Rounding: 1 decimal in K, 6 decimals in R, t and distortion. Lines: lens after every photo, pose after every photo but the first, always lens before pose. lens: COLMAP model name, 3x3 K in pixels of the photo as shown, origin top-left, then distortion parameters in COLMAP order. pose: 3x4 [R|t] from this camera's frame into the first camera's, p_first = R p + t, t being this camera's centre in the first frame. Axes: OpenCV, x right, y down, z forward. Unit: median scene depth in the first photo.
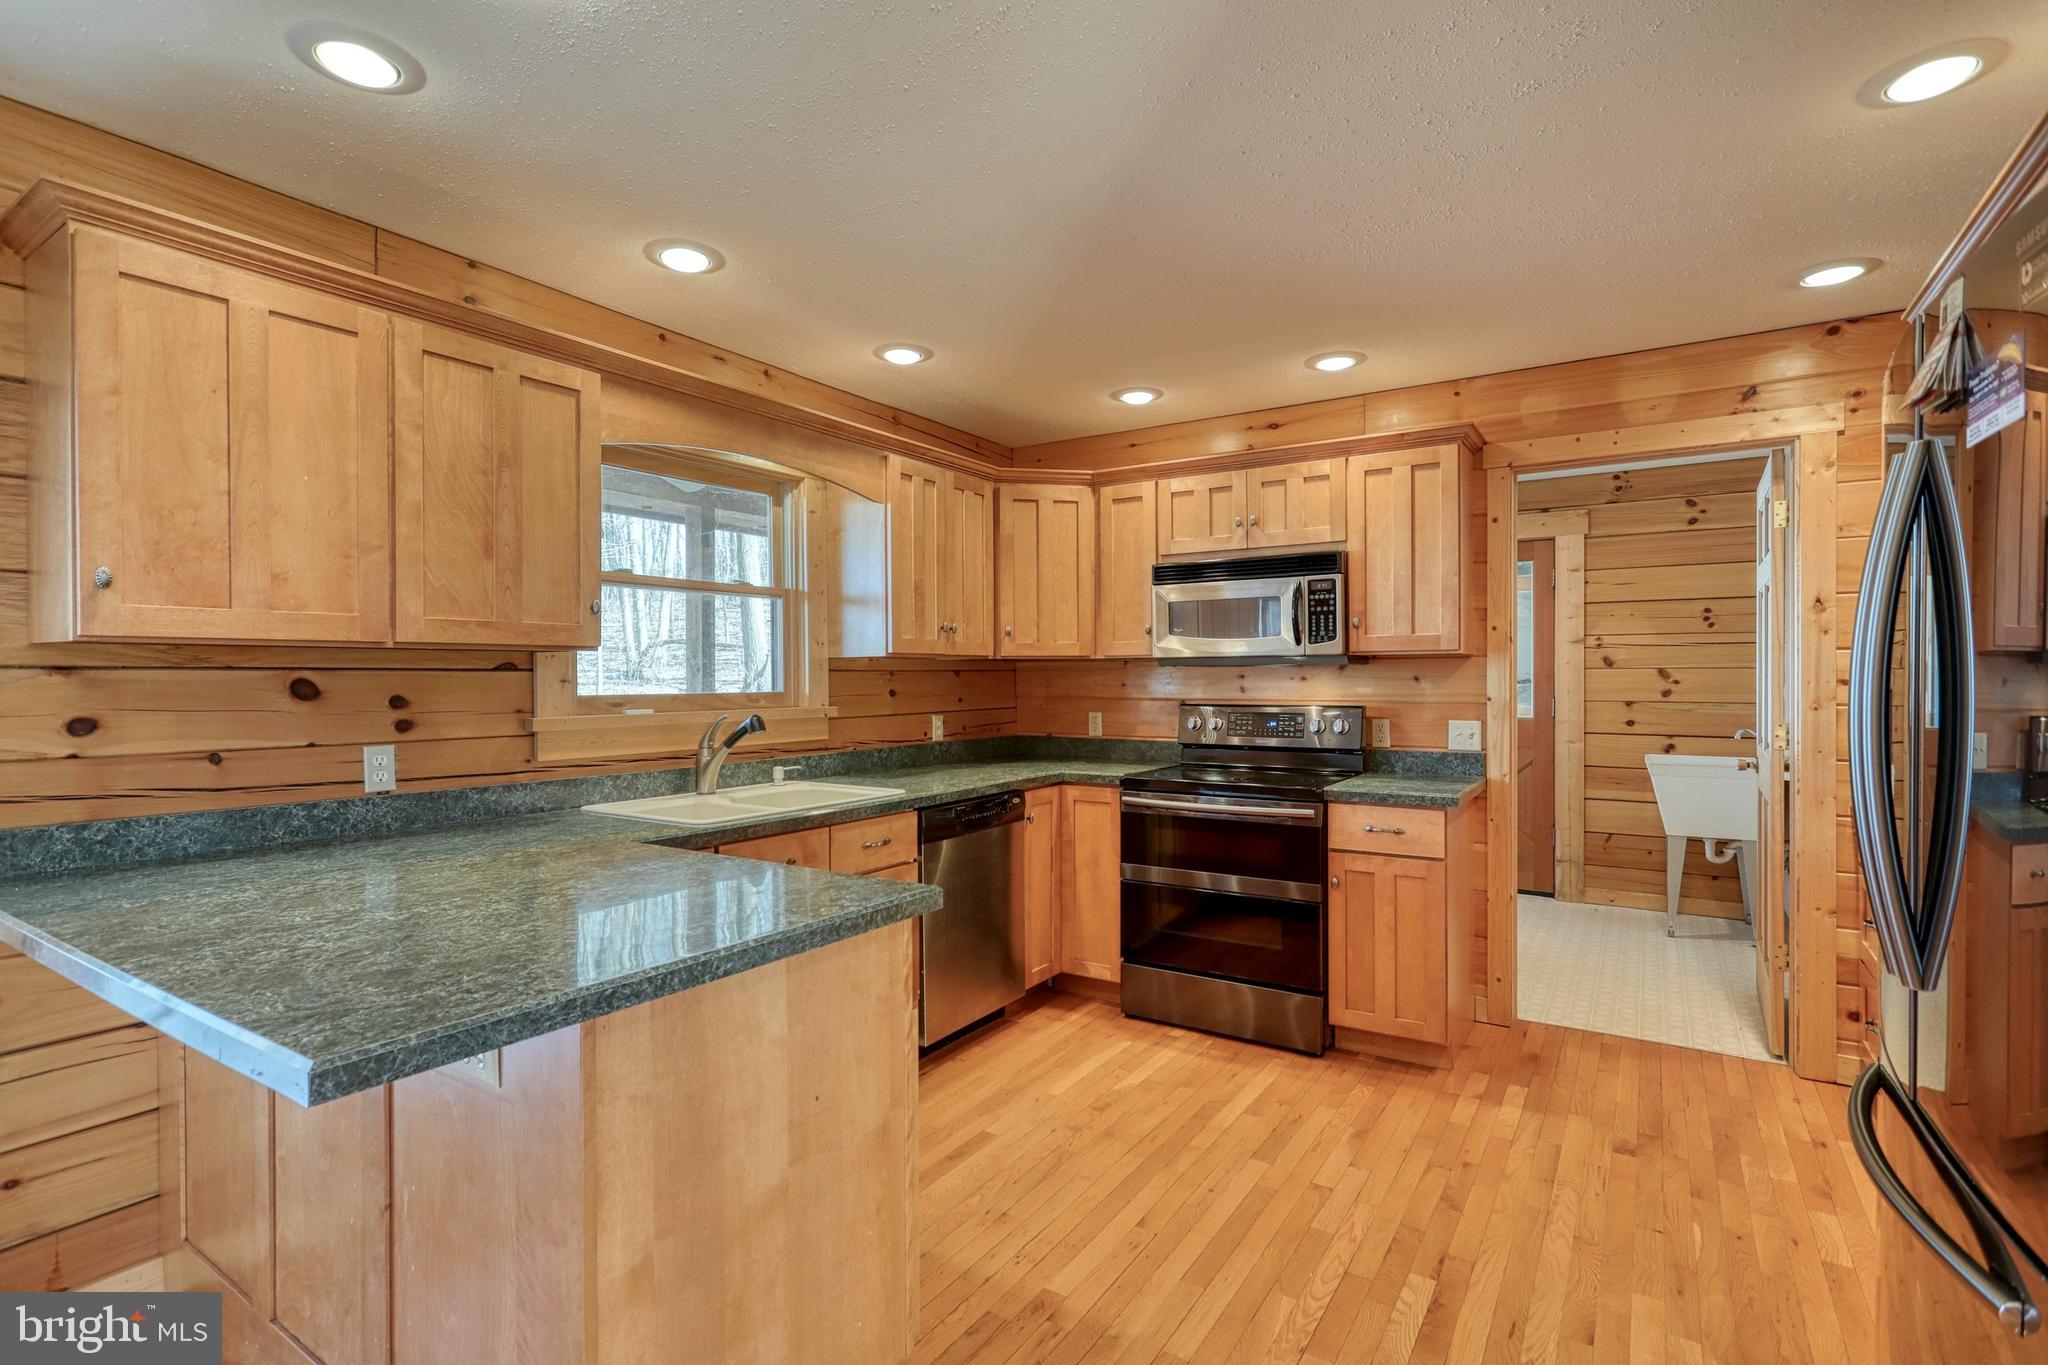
lens RADIAL K [[969.6, 0, 1020.8], [0, 969.6, 679.5], [0, 0, 1]] dist [-0.012005, 0.005060]
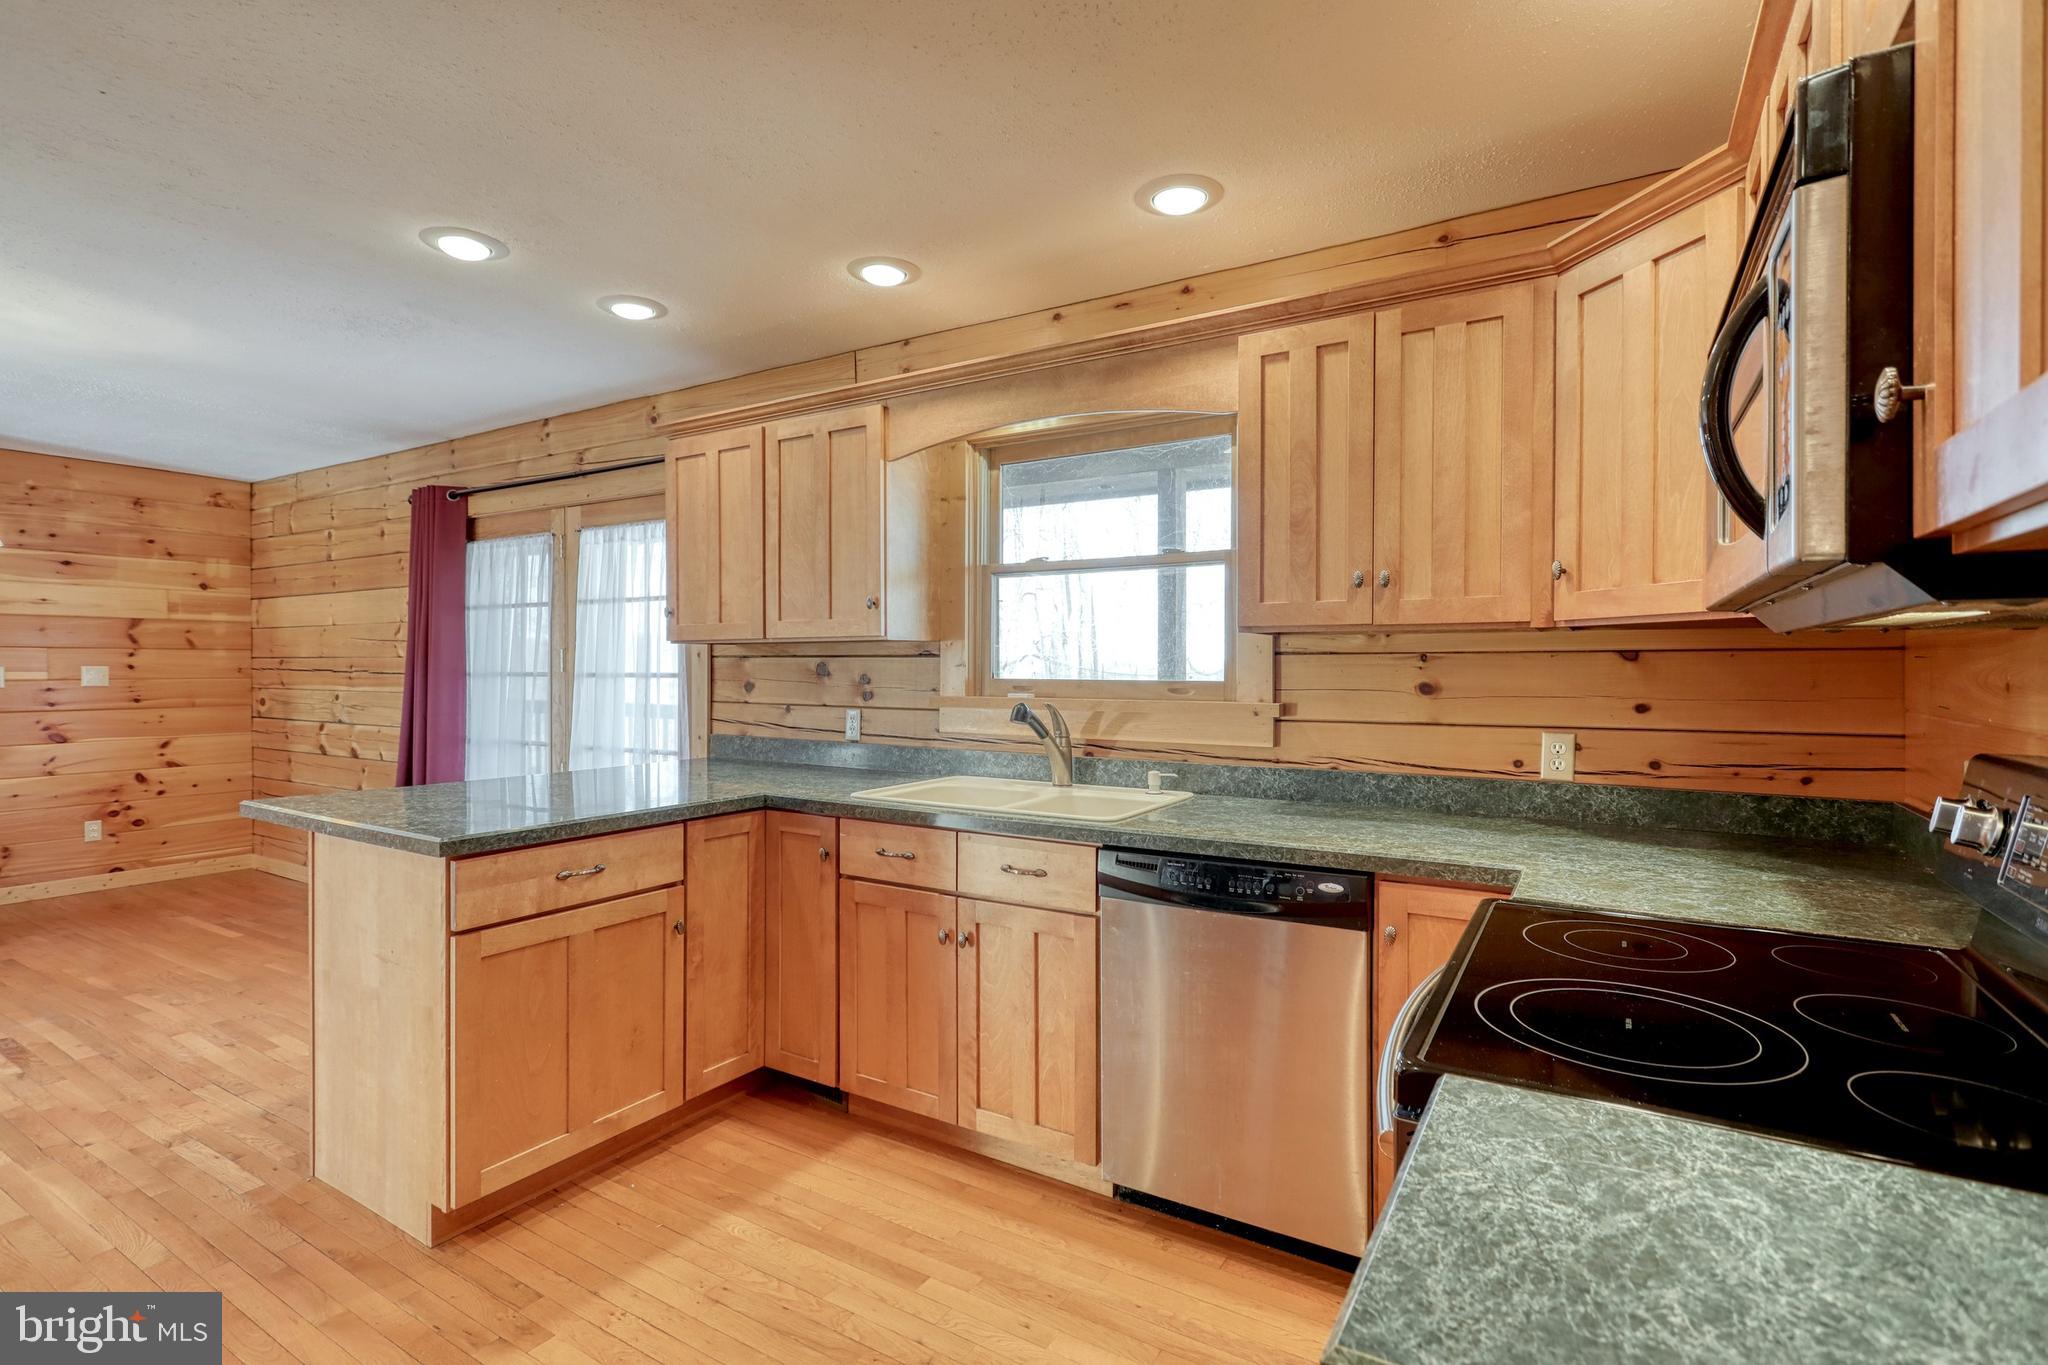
lens RADIAL K [[969.0, 0, 1021.1], [0, 969.0, 679.0], [0, 0, 1]] dist [-0.004923, 0.002515]
pose [[0.032216, 0.019762, -0.999286, 0.794432], [-0.002957, 0.999802, 0.019677, -0.005943], [0.999477, 0.002321, 0.032268, 1.195608]]
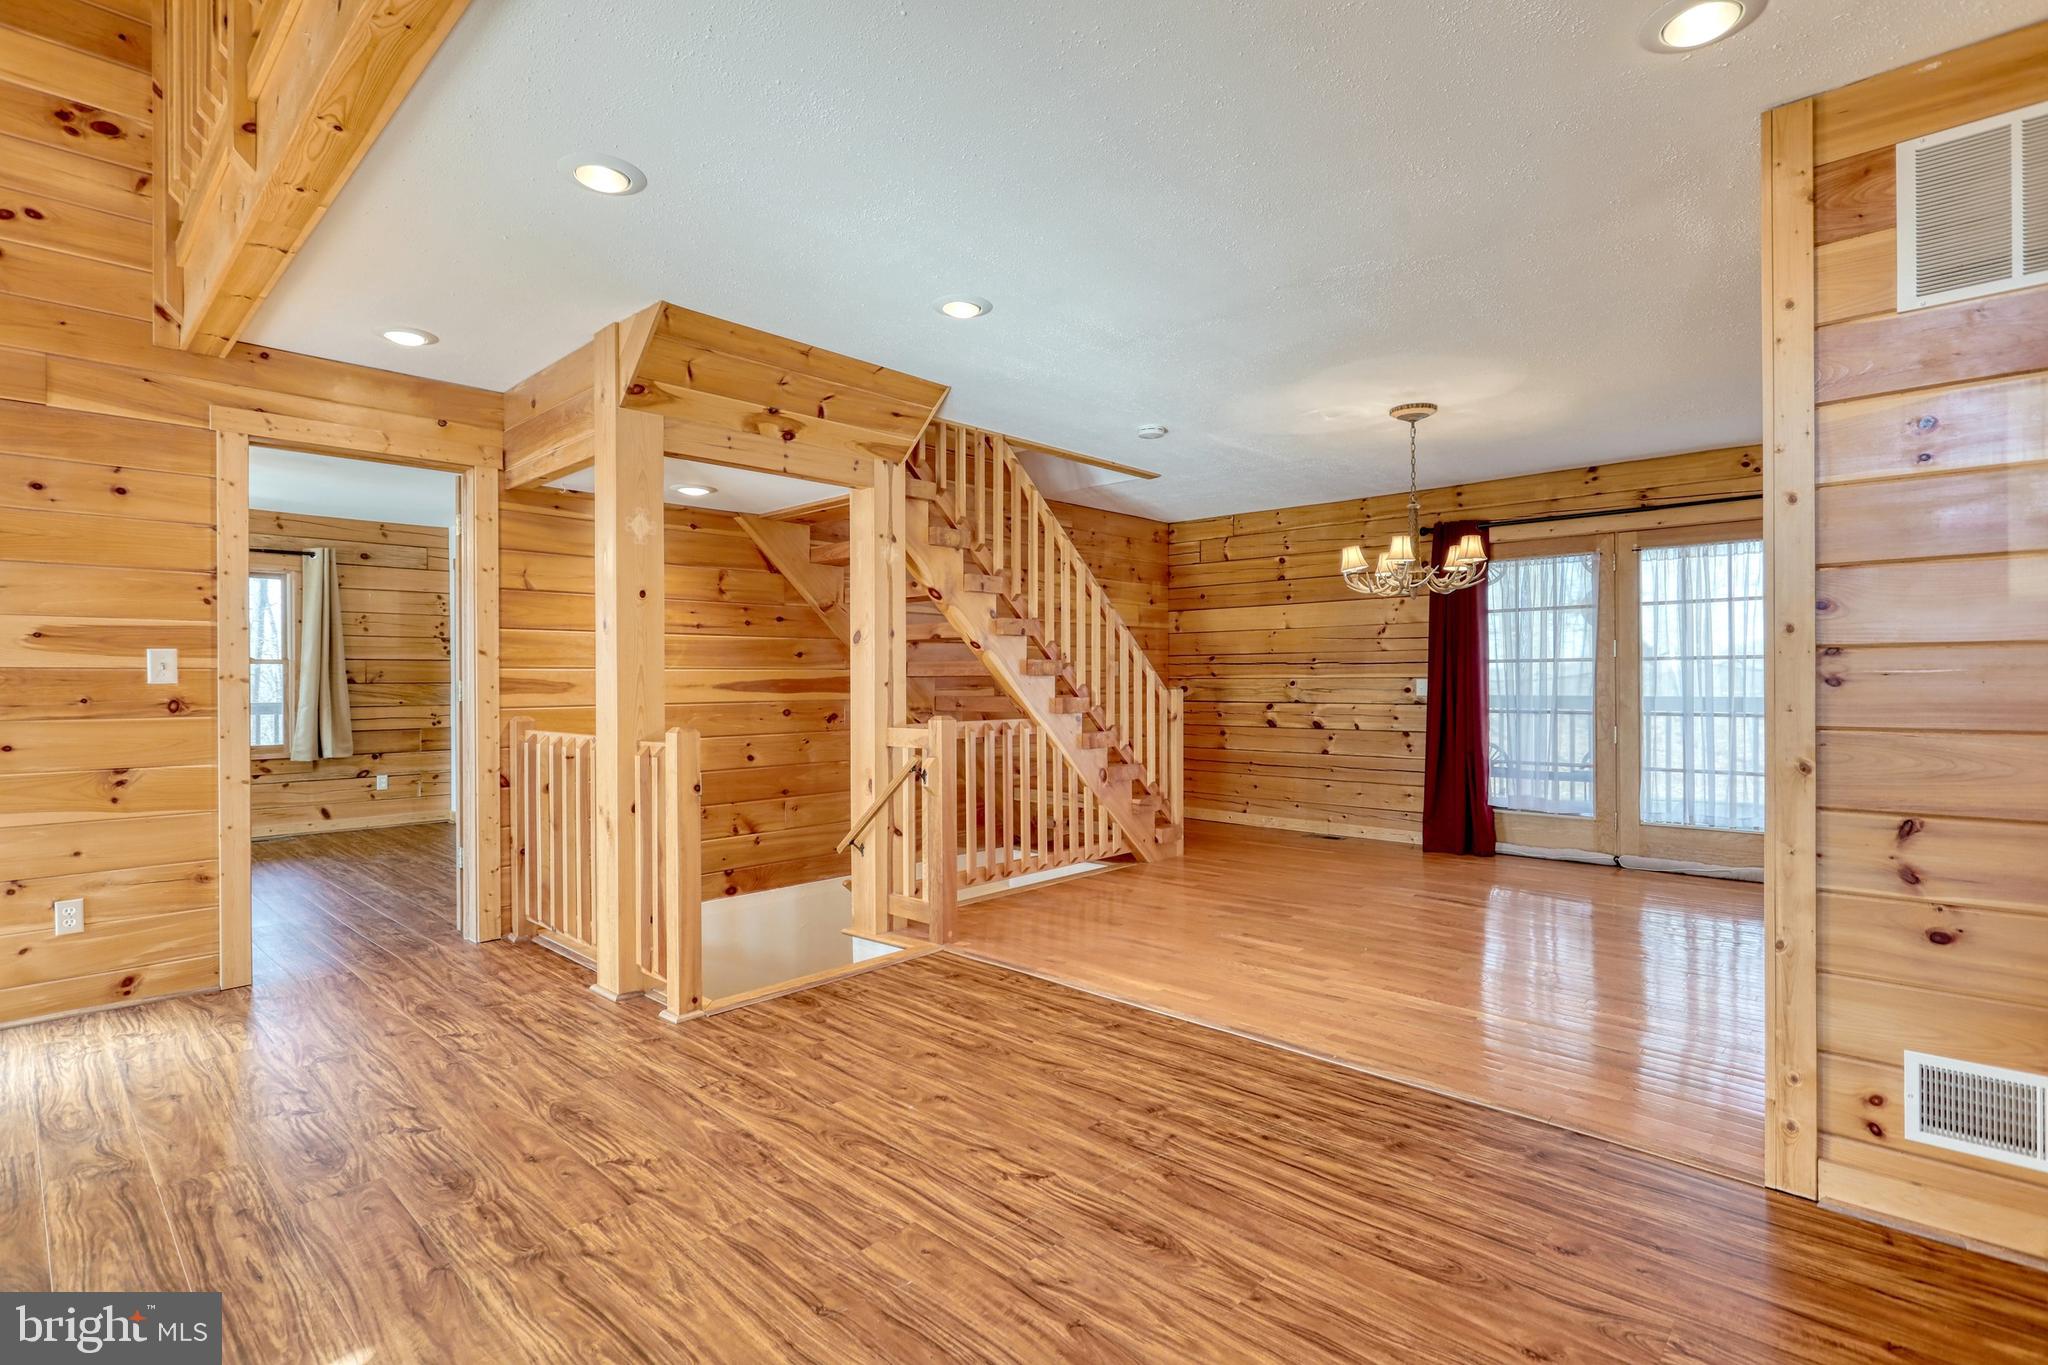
lens RADIAL K [[969.0, 0, 1021.1], [0, 969.0, 679.0], [0, 0, 1]] dist [-0.004923, 0.002515]
pose [[-0.176015, 0.005462, -0.984372, 1.576469], [0.004289, 0.999979, 0.004782, 0.055940], [0.984378, -0.003381, -0.176035, -0.645966]]
